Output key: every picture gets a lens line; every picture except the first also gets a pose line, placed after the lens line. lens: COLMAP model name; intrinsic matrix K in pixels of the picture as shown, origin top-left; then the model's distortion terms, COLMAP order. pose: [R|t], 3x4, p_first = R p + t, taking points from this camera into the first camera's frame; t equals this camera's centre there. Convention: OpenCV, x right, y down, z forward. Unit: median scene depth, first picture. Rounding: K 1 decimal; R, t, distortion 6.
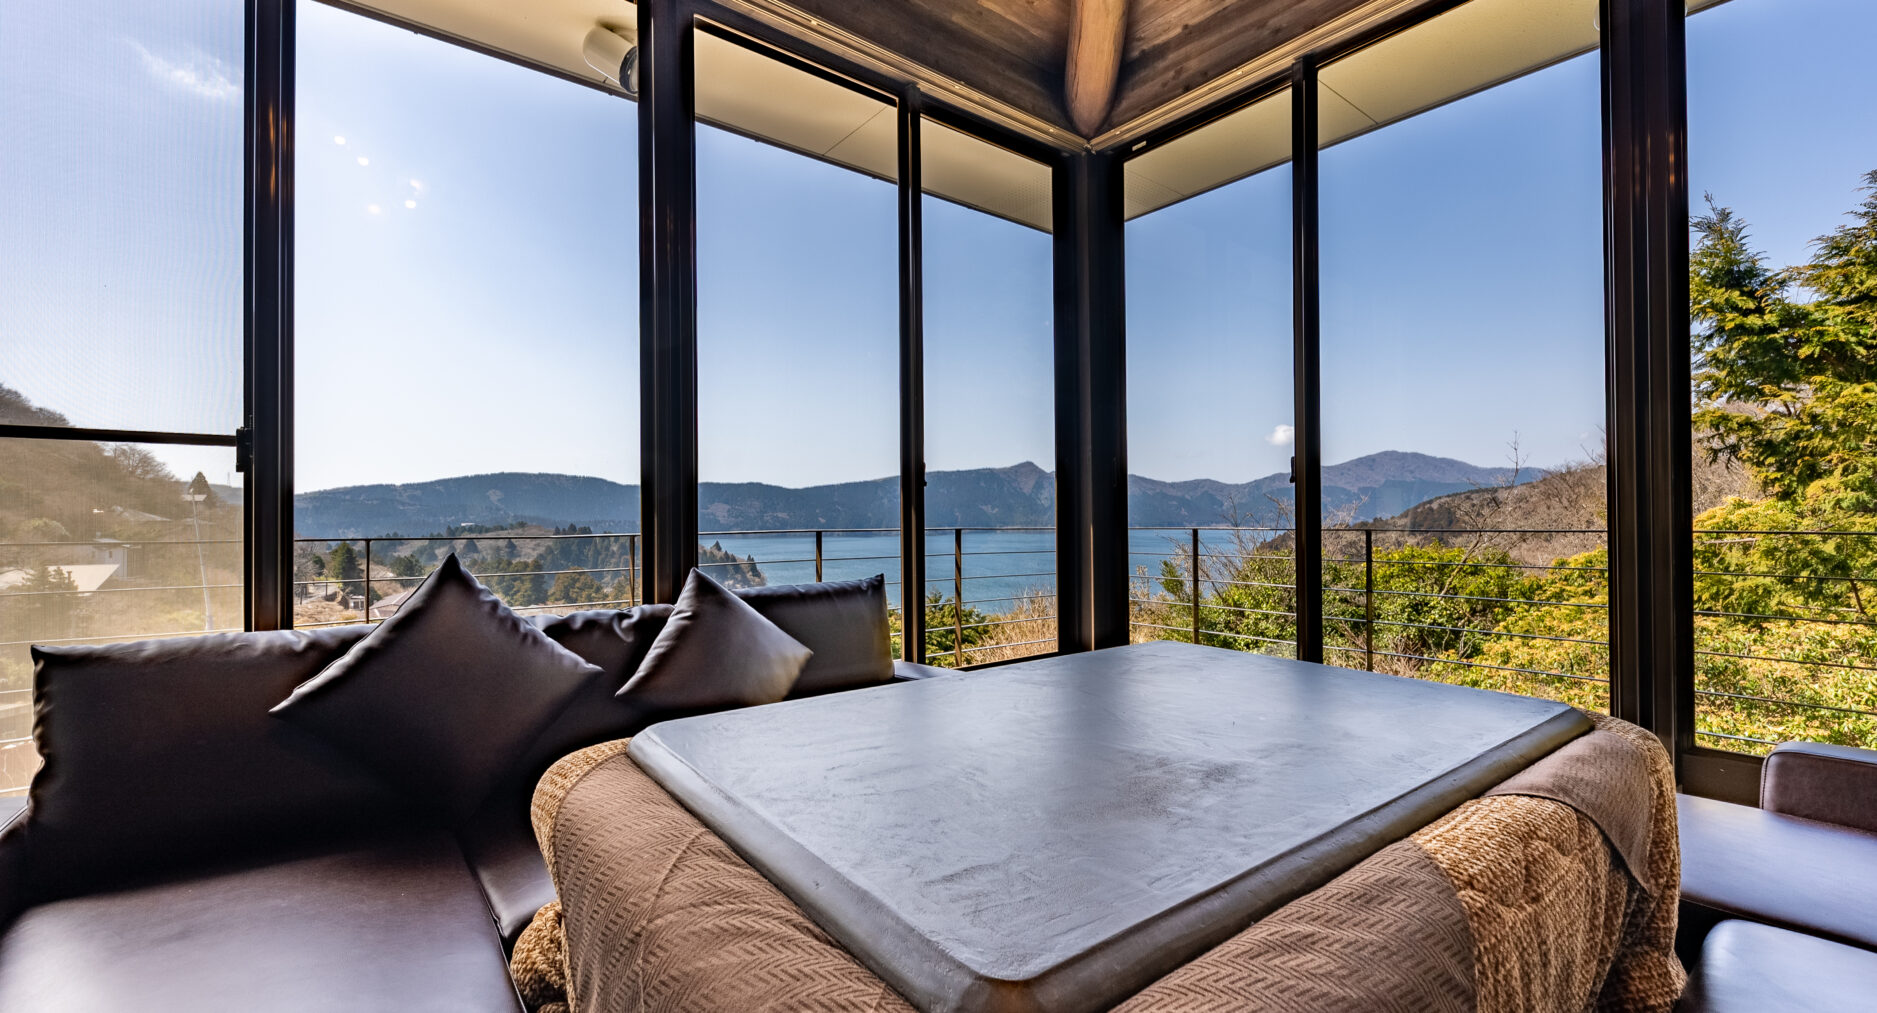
lens RADIAL K [[774.0, 0, 944.5], [0, 774.0, 509.5], [0, 0, 1]] dist [0.015382, -0.009656]
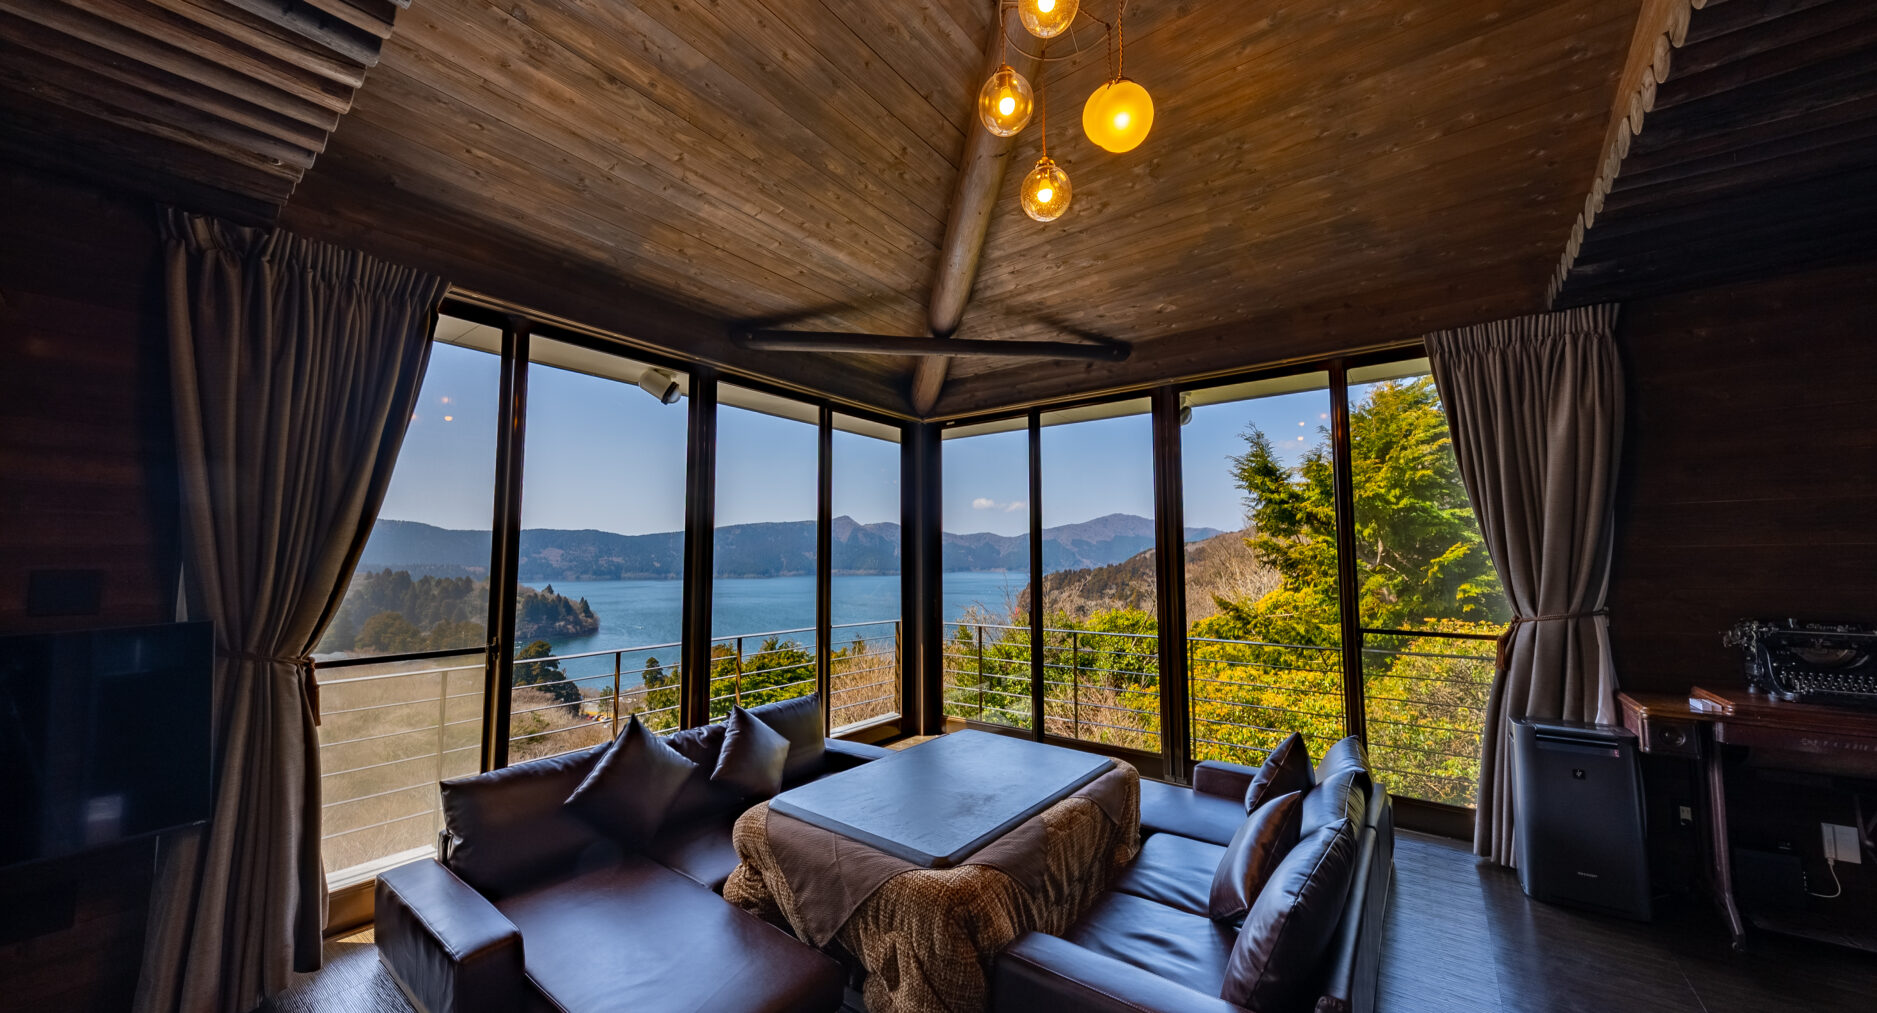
lens RADIAL K [[648.7, 0, 944.1], [0, 648.7, 505.2], [0, 0, 1]] dist [0.013657, -0.005471]
pose [[0.966565, 0.025665, 0.255134, -0.082687], [-0.006204, 0.997028, -0.076794, -0.101310], [-0.256347, 0.072643, 0.963851, -0.248943]]
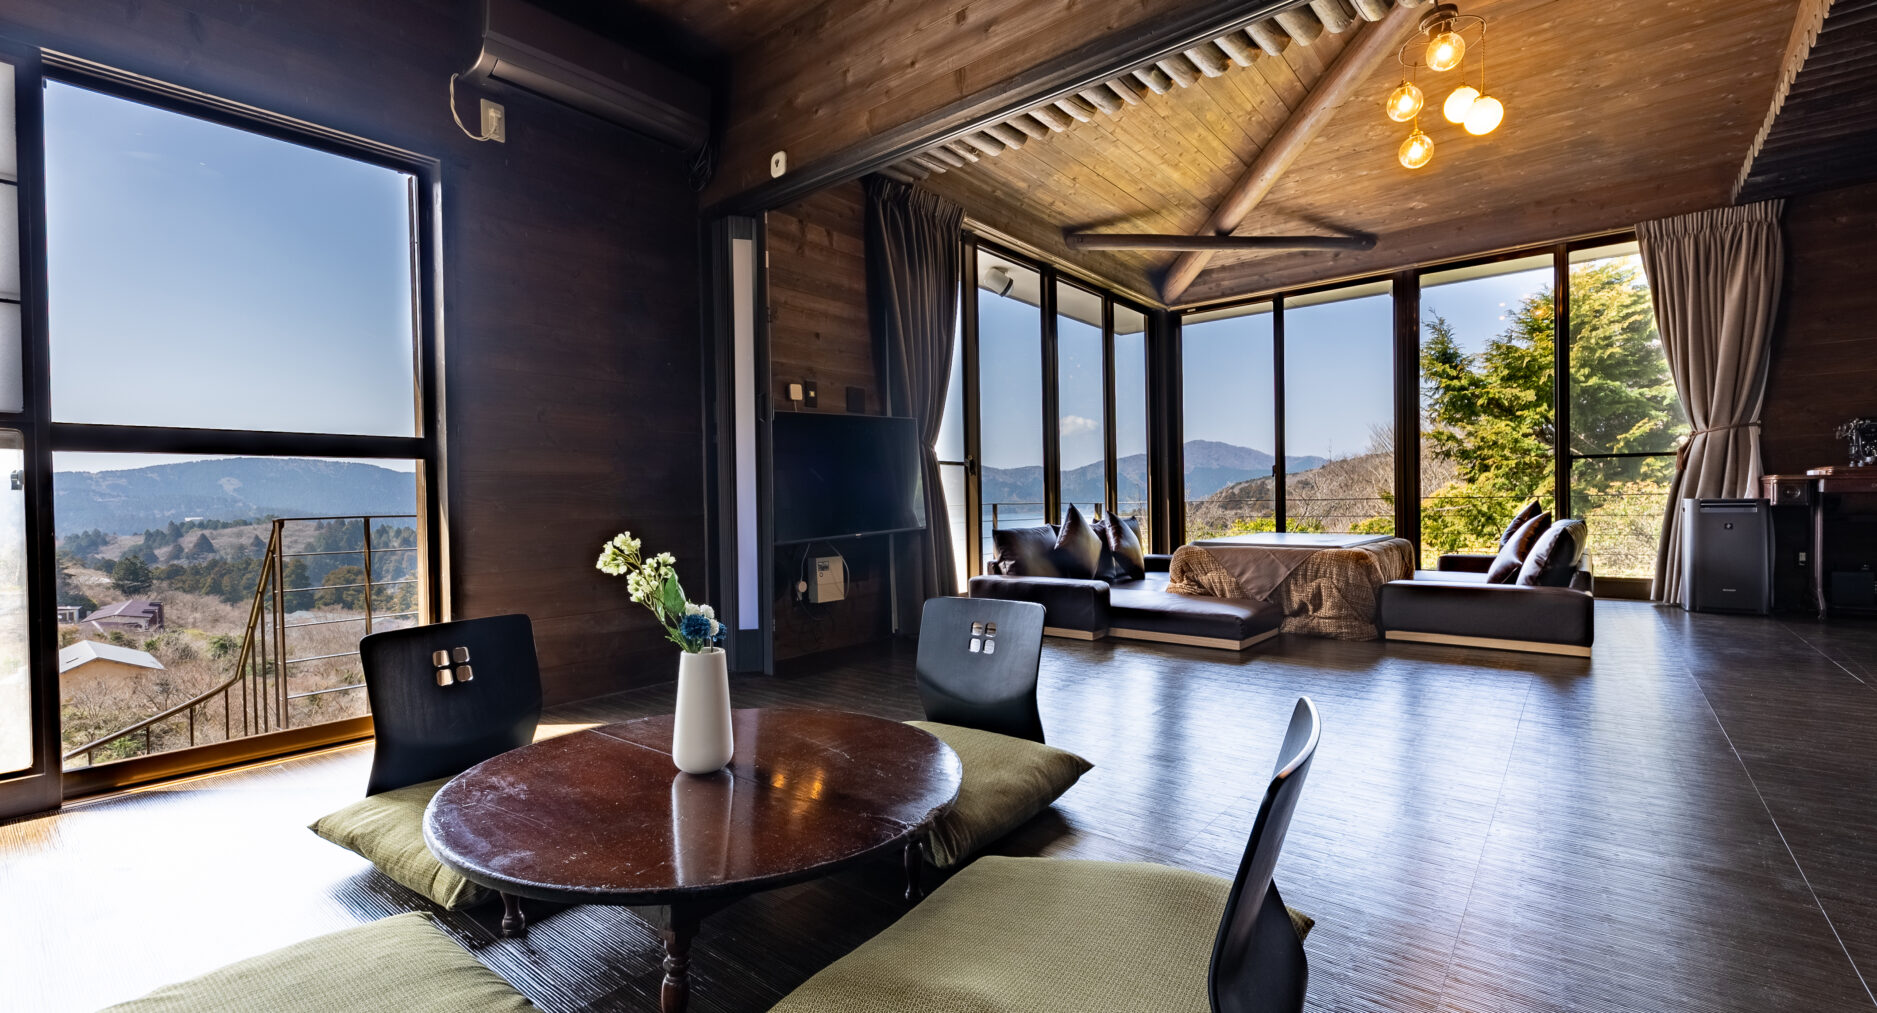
lens RADIAL K [[792.8, 0, 938.5], [0, 792.8, 506.5], [0, 0, 1]] dist [0.017244, -0.010772]
pose [[0.978198, -0.009697, 0.207446, -0.504598], [0.007136, 0.999889, 0.013091, 0.008603], [-0.207550, -0.011326, 0.978159, -0.546431]]
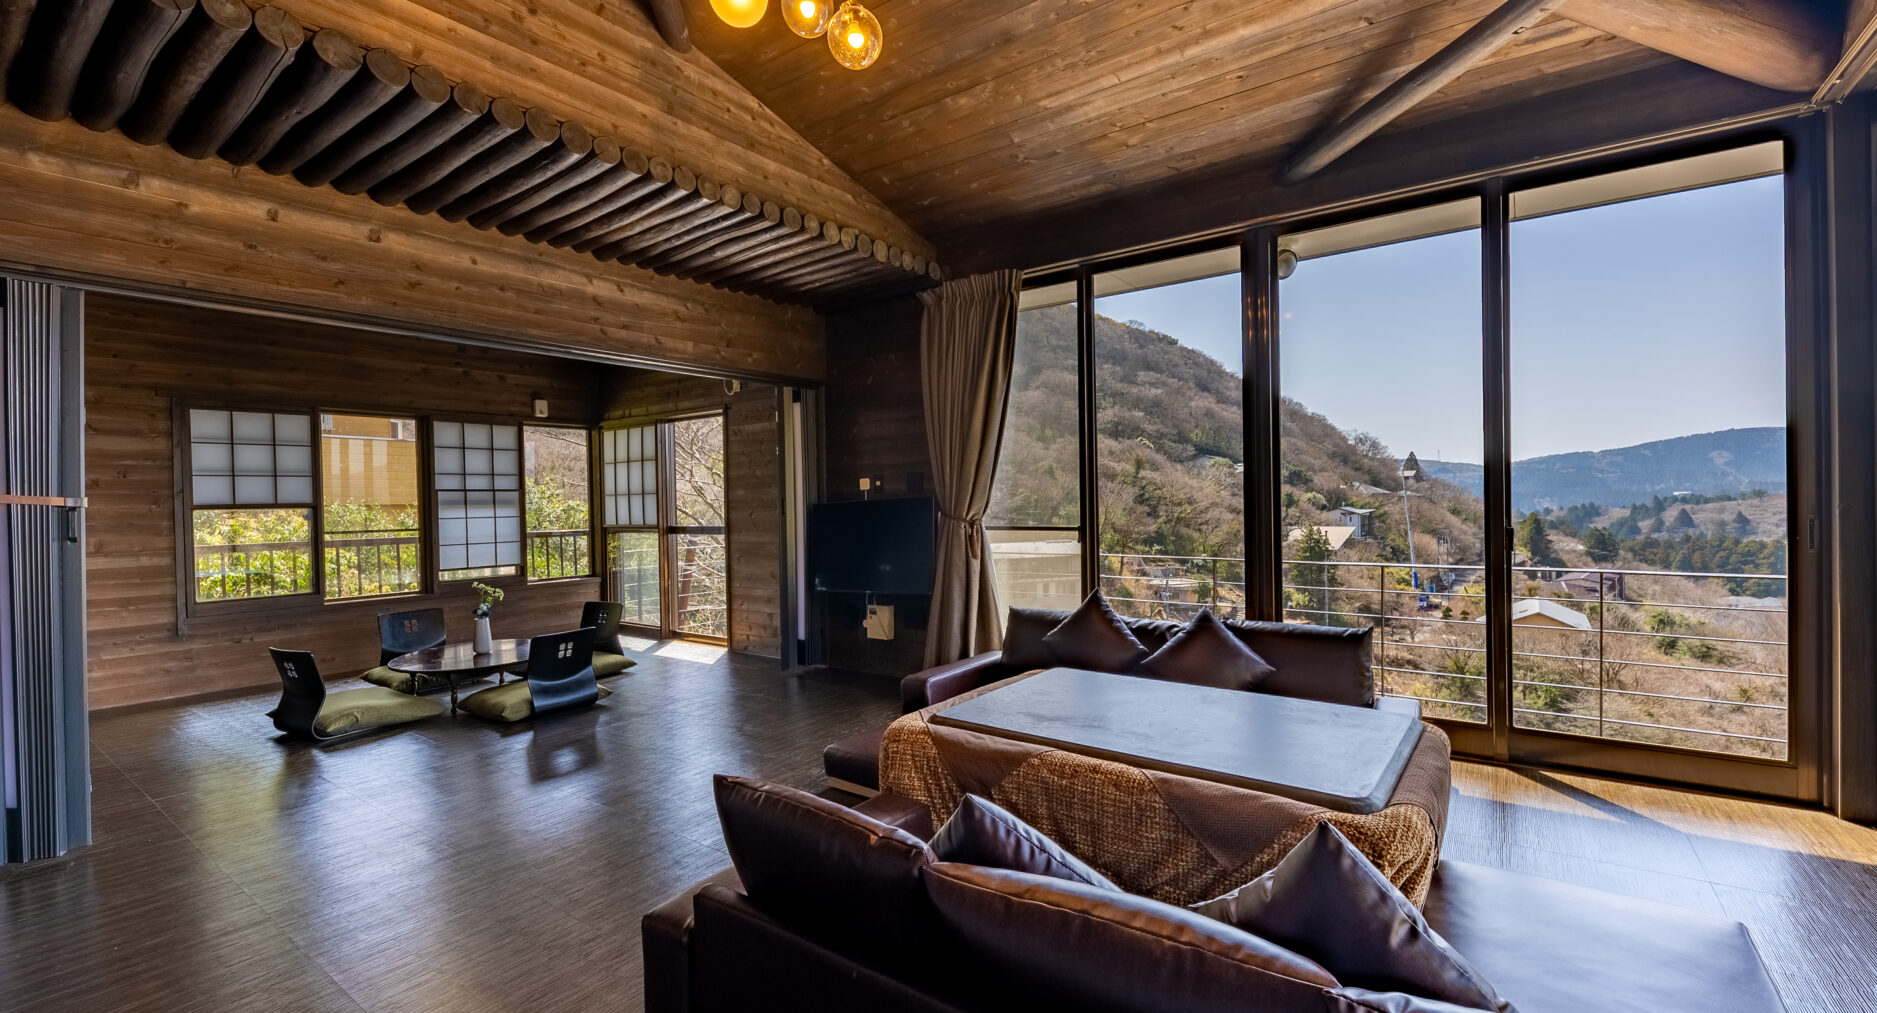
lens RADIAL K [[774.0, 0, 944.5], [0, 774.0, 509.5], [0, 0, 1]] dist [0.015382, -0.009656]
pose [[0.255434, 0.015139, -0.966708, 0.427614], [0.023719, 0.999478, 0.021920, -0.067785], [0.966536, -0.028529, 0.254941, -0.009580]]
